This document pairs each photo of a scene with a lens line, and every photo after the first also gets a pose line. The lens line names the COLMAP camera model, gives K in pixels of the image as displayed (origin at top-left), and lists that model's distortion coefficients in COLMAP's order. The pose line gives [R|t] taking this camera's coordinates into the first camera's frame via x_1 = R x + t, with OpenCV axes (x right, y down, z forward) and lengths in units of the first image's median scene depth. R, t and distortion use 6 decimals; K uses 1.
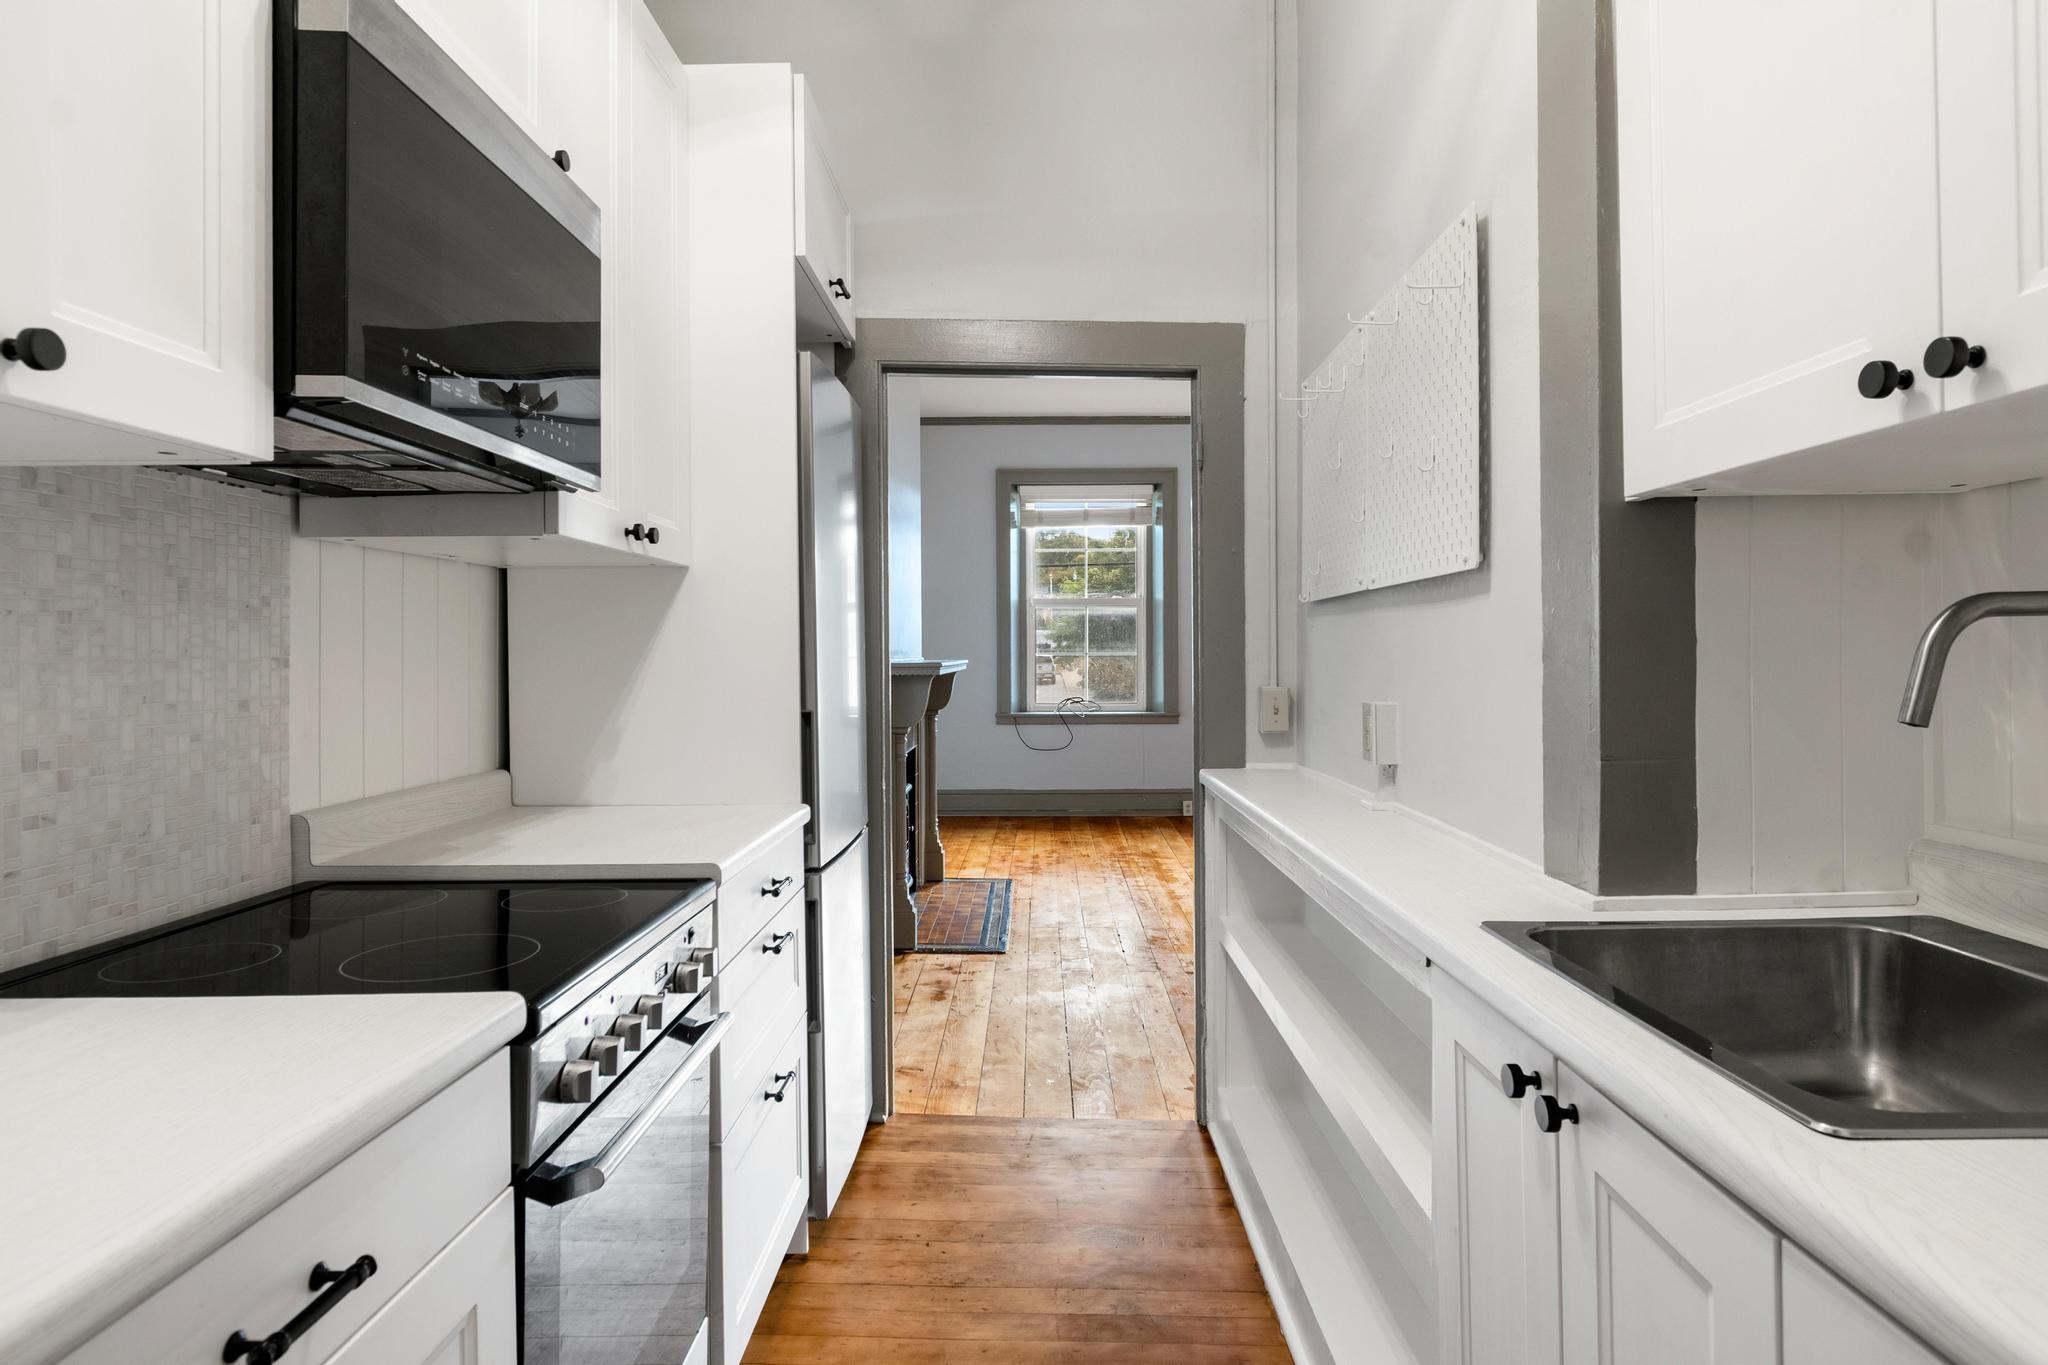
lens RADIAL K [[1102.5, 0, 1025.9], [0, 1102.5, 663.1], [0, 0, 1]] dist [-0.000686, -0.000056]
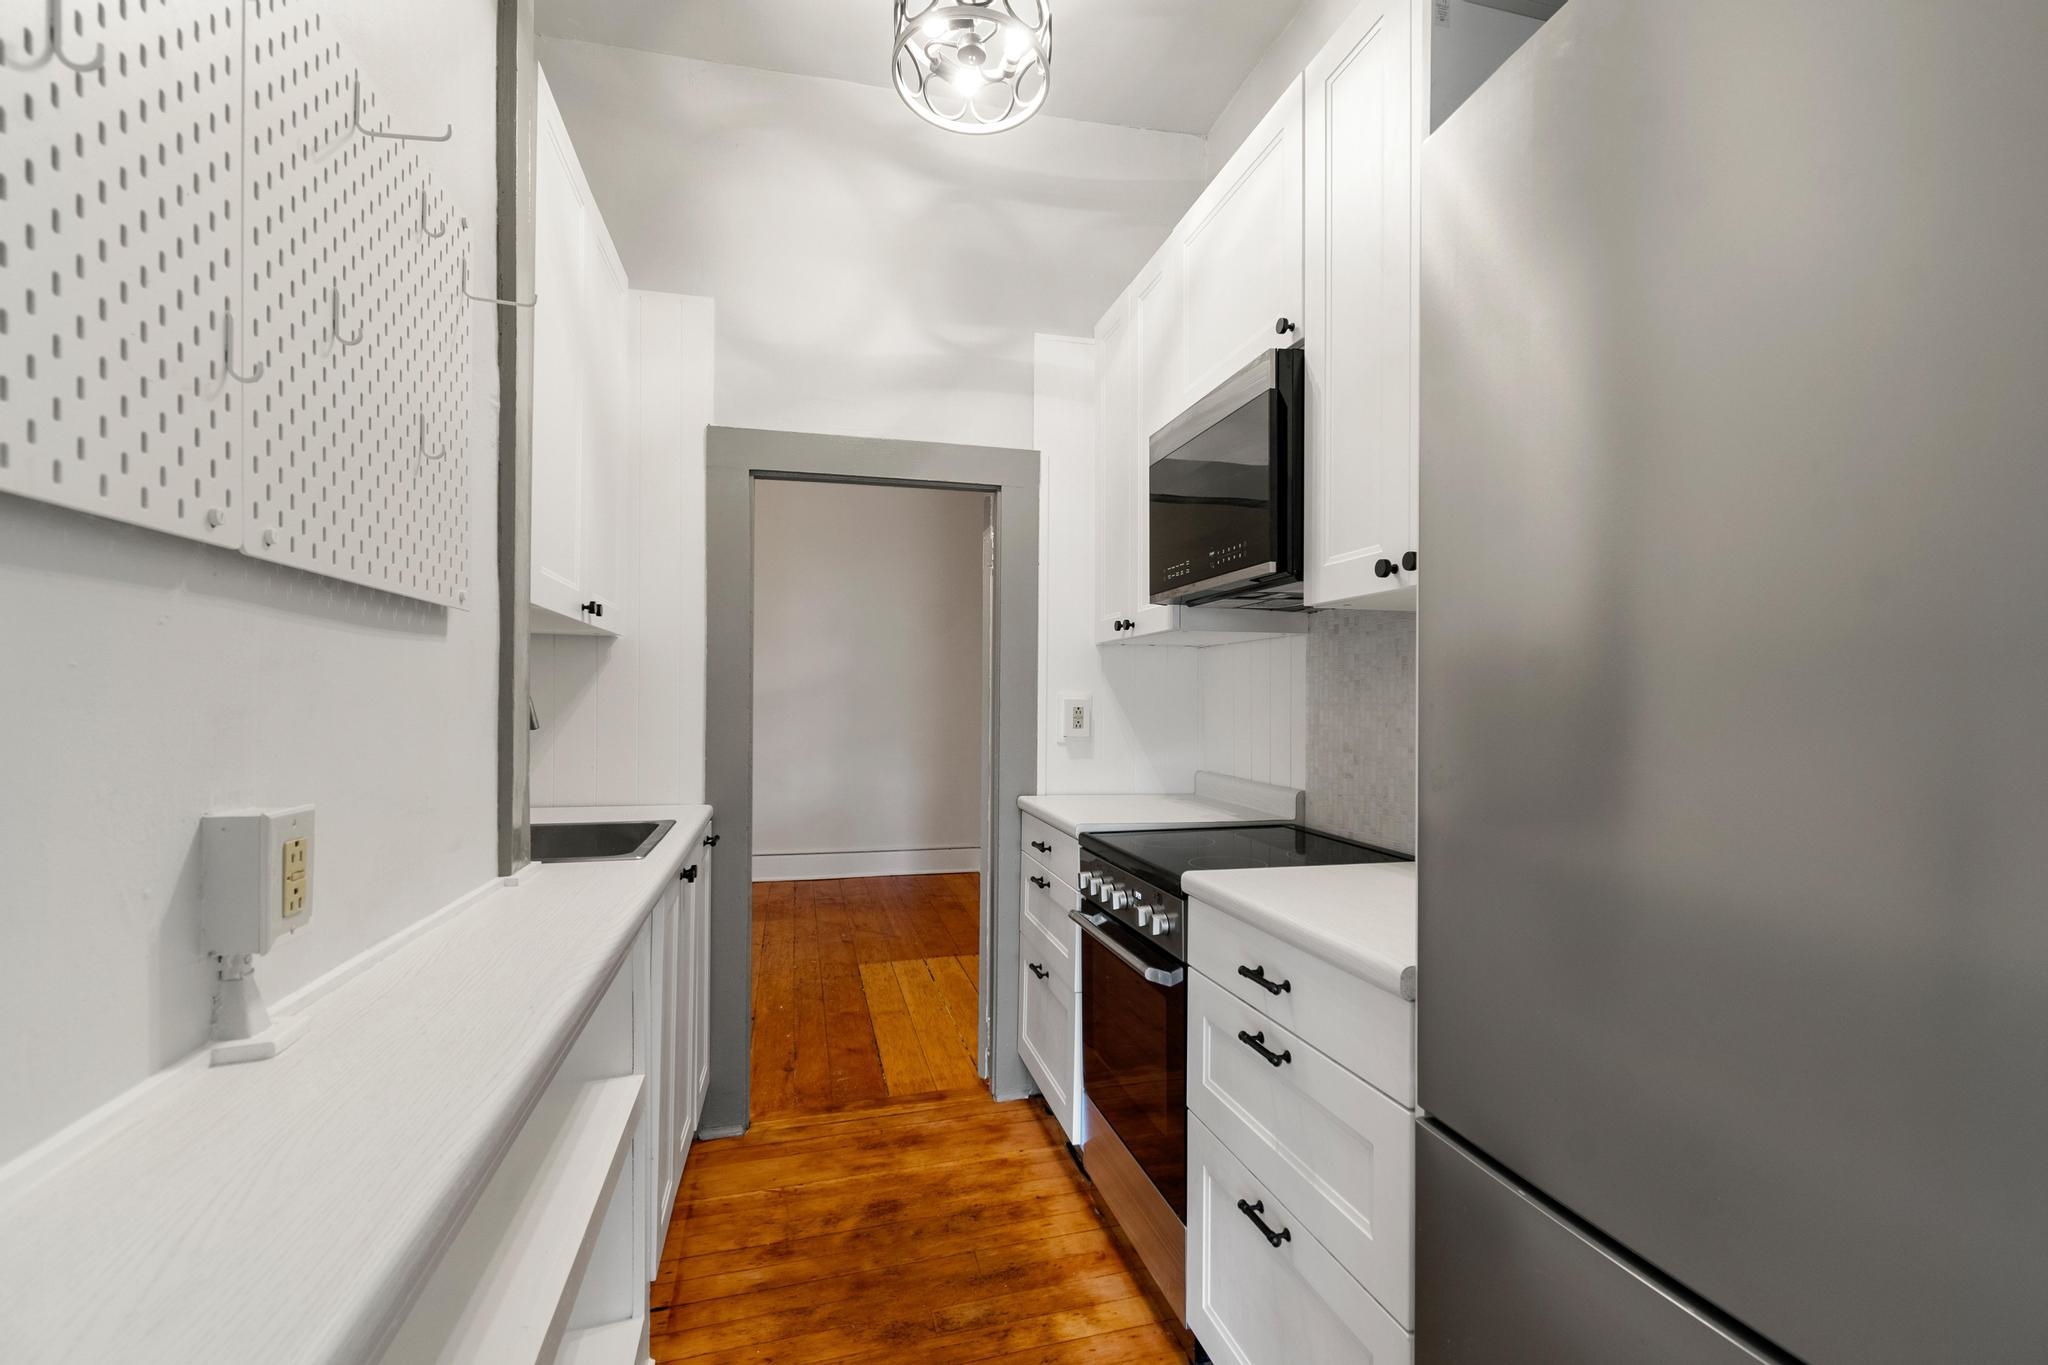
lens RADIAL K [[887.1, 0, 1021.4], [0, 887.1, 686.2], [0, 0, 1]] dist [-0.002271, 0.000146]
pose [[-0.966450, 0.009656, -0.256674, 0.187768], [0.010093, 0.999949, -0.000384, -0.040277], [0.256658, -0.002962, -0.966498, 2.408193]]
